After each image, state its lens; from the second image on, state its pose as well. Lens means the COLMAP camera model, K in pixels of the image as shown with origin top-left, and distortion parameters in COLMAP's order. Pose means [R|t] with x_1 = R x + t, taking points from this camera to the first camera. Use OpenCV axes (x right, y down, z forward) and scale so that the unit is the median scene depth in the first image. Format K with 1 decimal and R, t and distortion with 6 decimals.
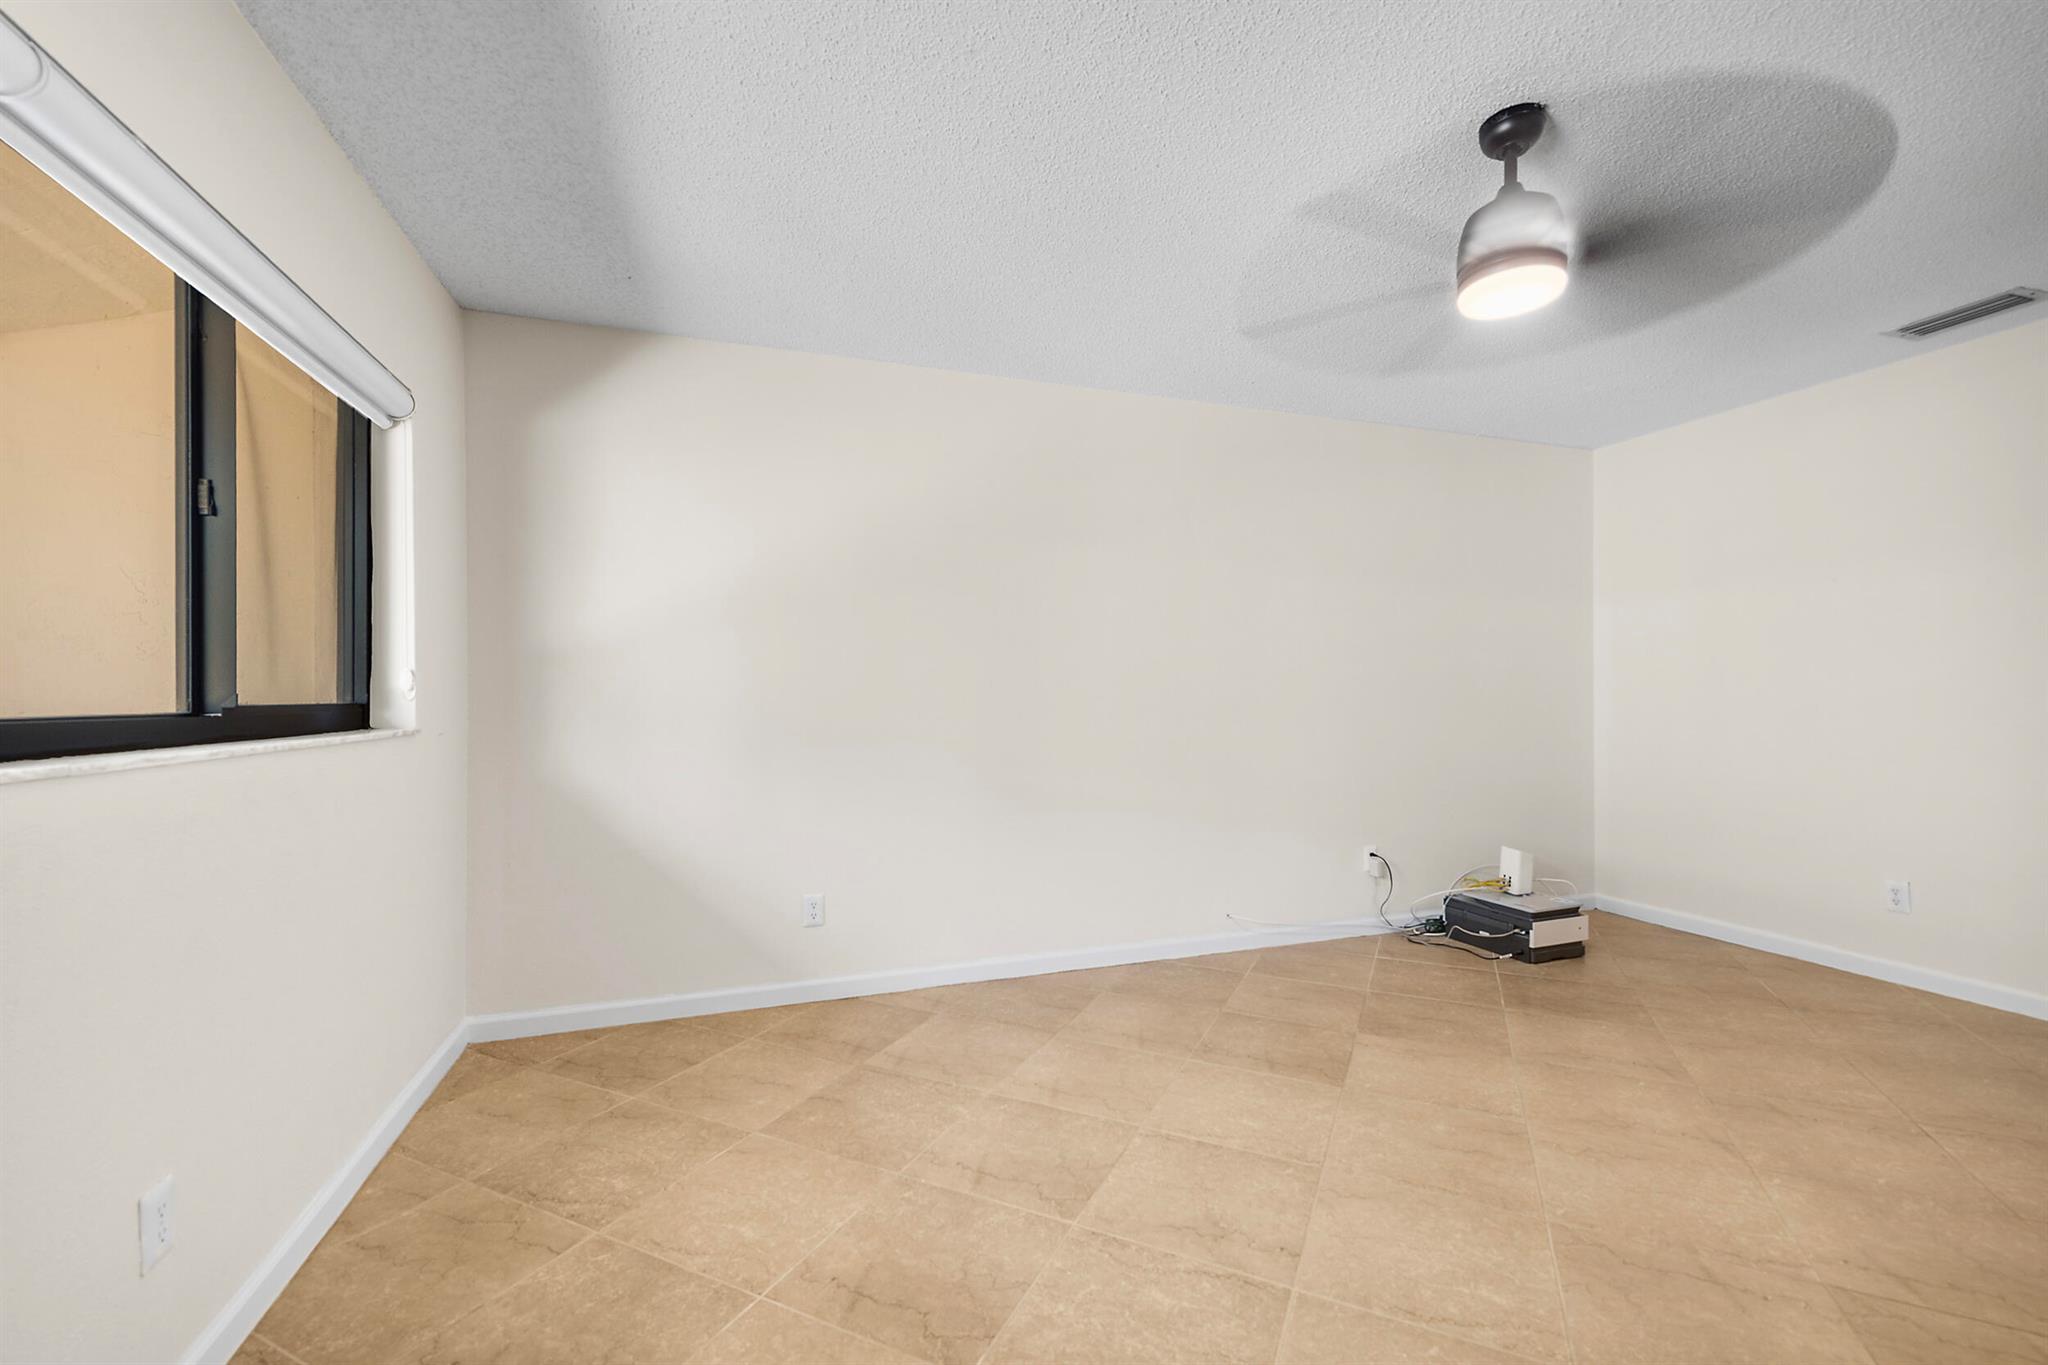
lens RADIAL K [[832.8, 0, 1028.2], [0, 832.8, 710.4], [0, 0, 1]] dist [0.009794, 0.000245]
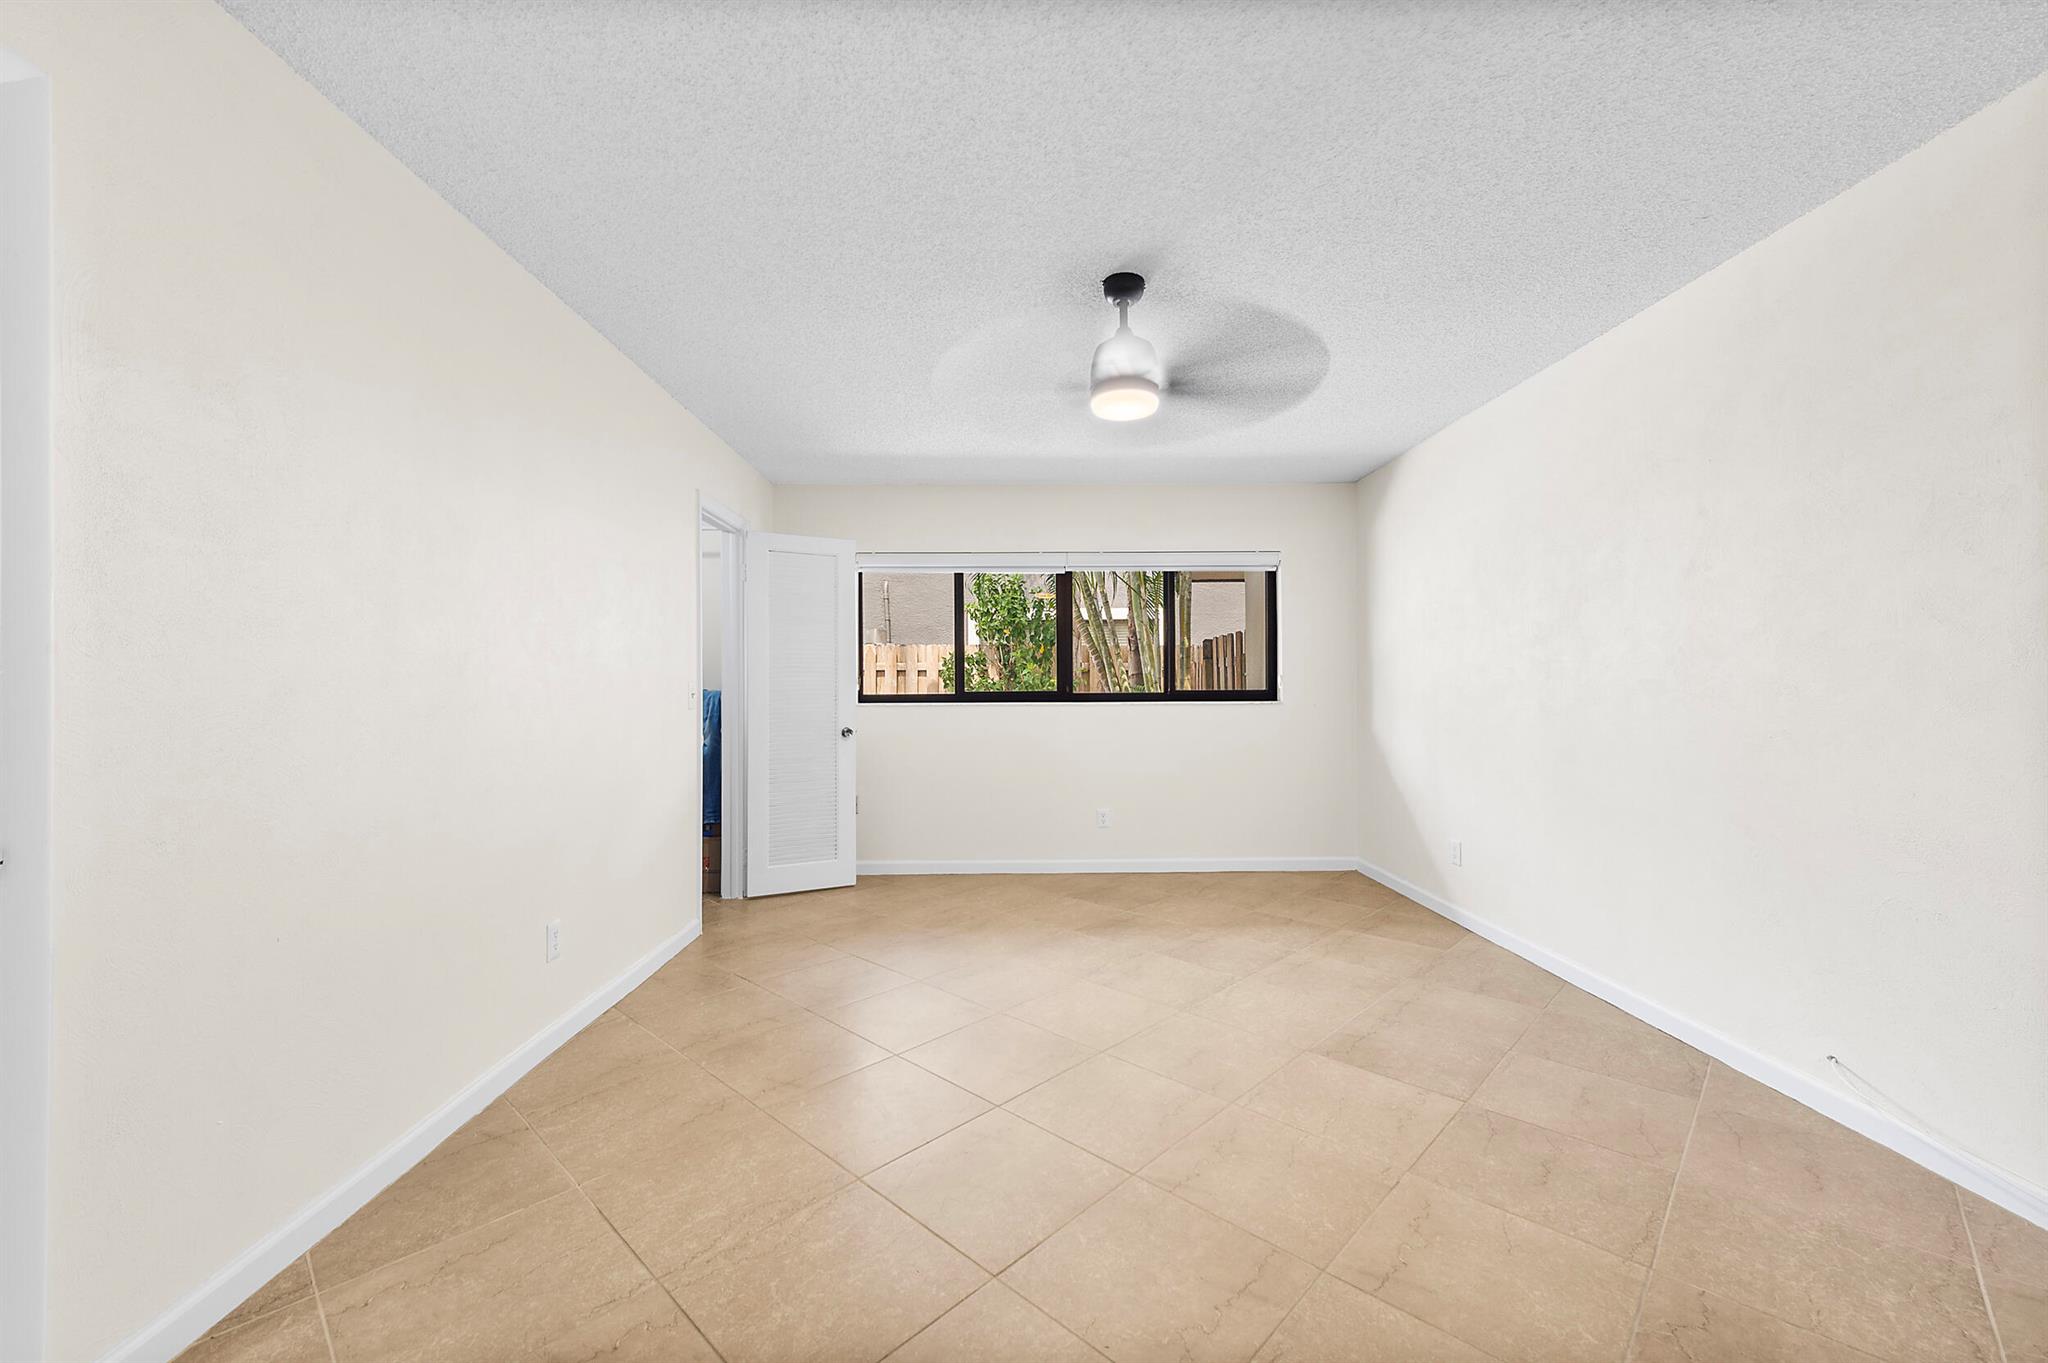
lens RADIAL K [[832.8, 0, 1028.2], [0, 832.8, 709.4], [0, 0, 1]] dist [0.009794, 0.000245]
pose [[-0.314209, 0.026723, -0.948978, 1.458864], [-0.005774, 0.999531, 0.030059, -0.019830], [0.949336, 0.014925, -0.313908, 0.961018]]
